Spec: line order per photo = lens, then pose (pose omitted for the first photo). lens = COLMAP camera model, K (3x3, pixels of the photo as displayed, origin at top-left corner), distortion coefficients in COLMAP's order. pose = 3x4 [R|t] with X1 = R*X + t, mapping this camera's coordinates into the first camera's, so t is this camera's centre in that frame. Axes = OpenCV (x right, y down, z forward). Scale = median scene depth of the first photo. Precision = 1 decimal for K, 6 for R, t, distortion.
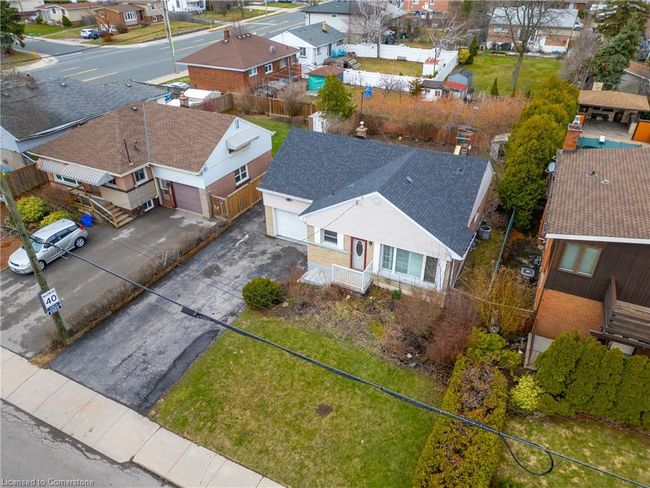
lens RADIAL K [[453.1, 0, 328.0], [0, 453.1, 243.0], [0, 0, 1]] dist [0.061504, -0.050193]
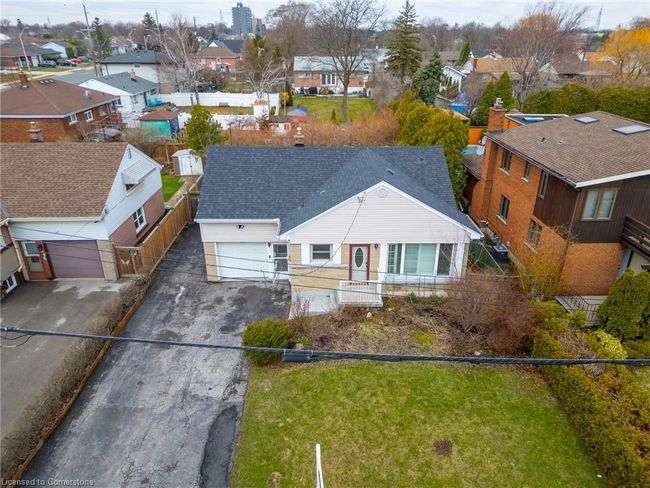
lens RADIAL K [[453.1, 0, 328.0], [0, 453.1, 243.0], [0, 0, 1]] dist [0.061504, -0.050193]
pose [[0.885017, -0.192142, 0.424059, -0.282350], [0.246831, 0.965958, -0.077463, 0.031504], [-0.394739, 0.173227, 0.902316, 0.211750]]
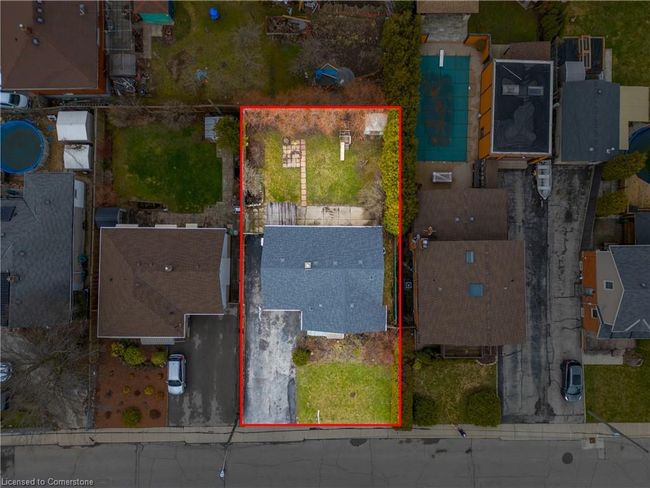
lens RADIAL K [[453.1, 0, 328.0], [0, 453.1, 243.0], [0, 0, 1]] dist [0.061504, -0.050193]
pose [[0.896212, -0.443491, 0.010936, 0.151865], [0.240027, 0.505485, 0.828777, -1.571669], [-0.373084, -0.740135, 0.559472, 0.122182]]
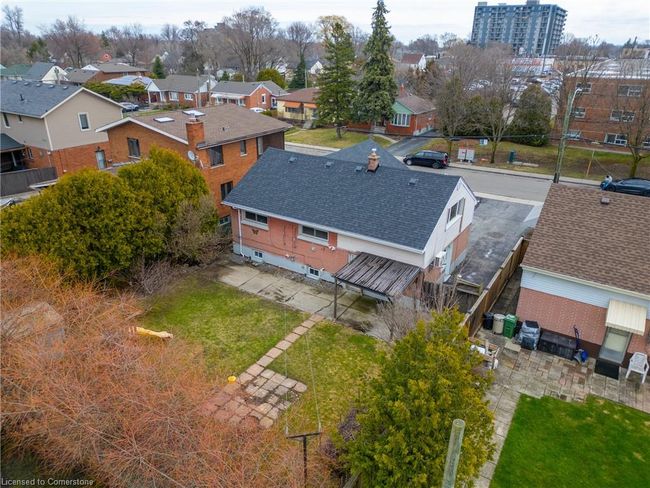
lens RADIAL K [[453.1, 0, 328.0], [0, 453.1, 243.0], [0, 0, 1]] dist [0.061504, -0.050193]
pose [[-0.994868, -0.049418, 0.088290, 0.073913], [0.044873, 0.566594, 0.822774, -0.871773], [-0.090684, 0.822514, -0.561469, 1.606646]]
